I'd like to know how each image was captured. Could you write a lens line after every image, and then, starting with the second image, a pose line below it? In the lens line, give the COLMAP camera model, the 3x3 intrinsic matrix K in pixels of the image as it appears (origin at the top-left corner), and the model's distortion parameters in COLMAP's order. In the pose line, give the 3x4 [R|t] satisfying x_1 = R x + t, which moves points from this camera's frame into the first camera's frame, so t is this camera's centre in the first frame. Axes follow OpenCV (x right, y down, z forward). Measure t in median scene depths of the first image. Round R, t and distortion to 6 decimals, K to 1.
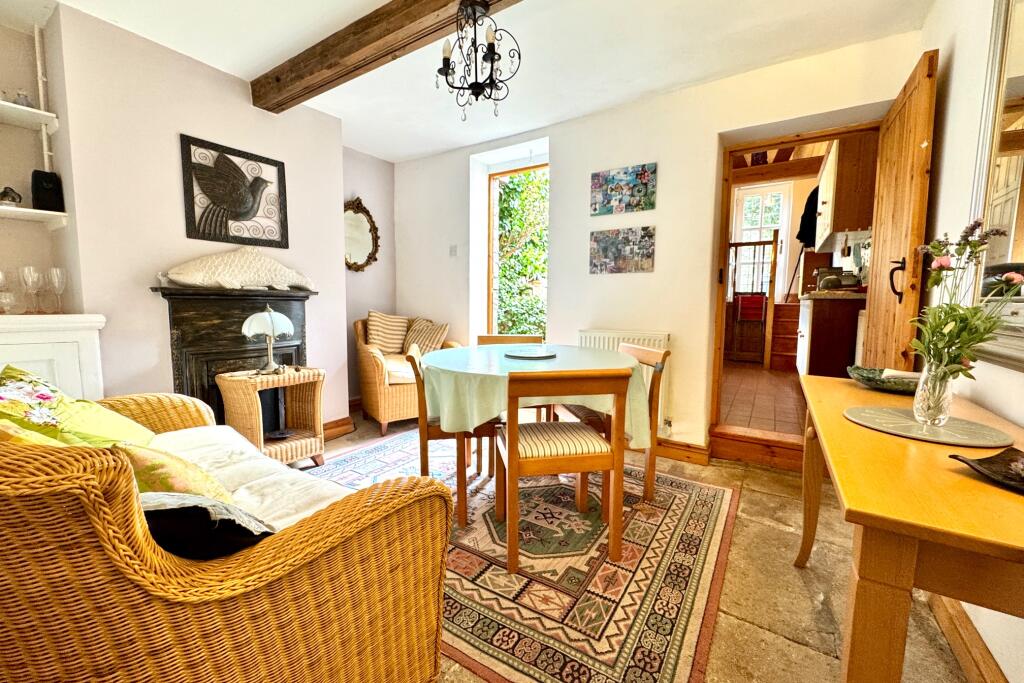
lens RADIAL K [[407.3, 0, 510.6], [0, 407.3, 336.8], [0, 0, 1]] dist [0.000053, -0.000007]
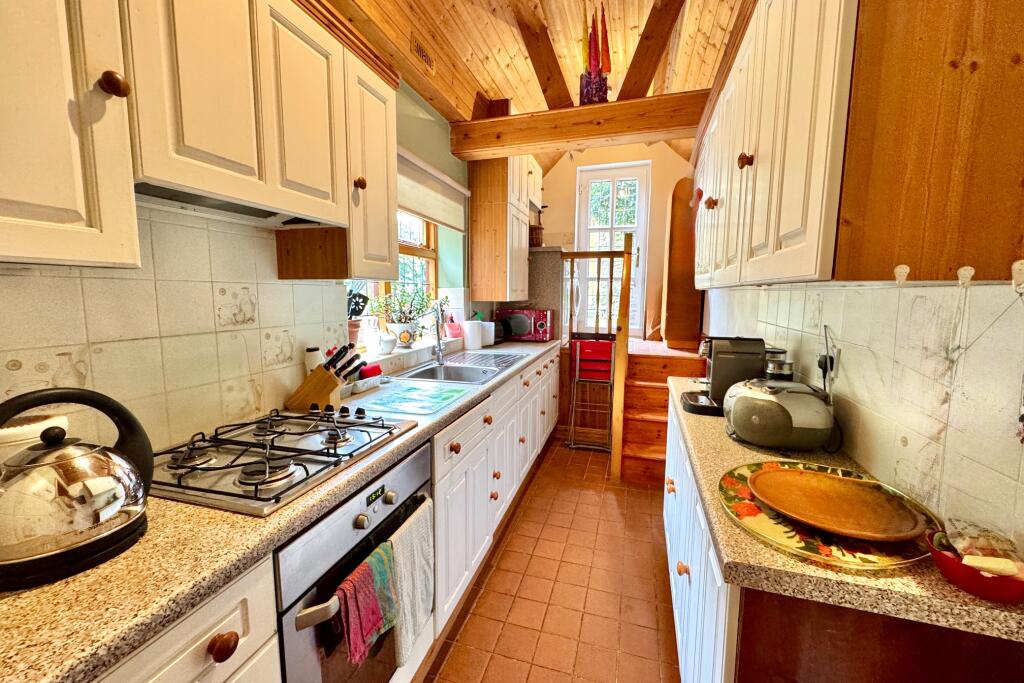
lens RADIAL K [[407.3, 0, 511.2], [0, 407.3, 342.2], [0, 0, 1]] dist [0.000053, -0.000007]
pose [[0.962103, -0.033917, 0.270570, 0.306221], [0.024619, 0.998986, 0.037688, -0.125282], [-0.271574, -0.029598, 0.961962, 0.447174]]
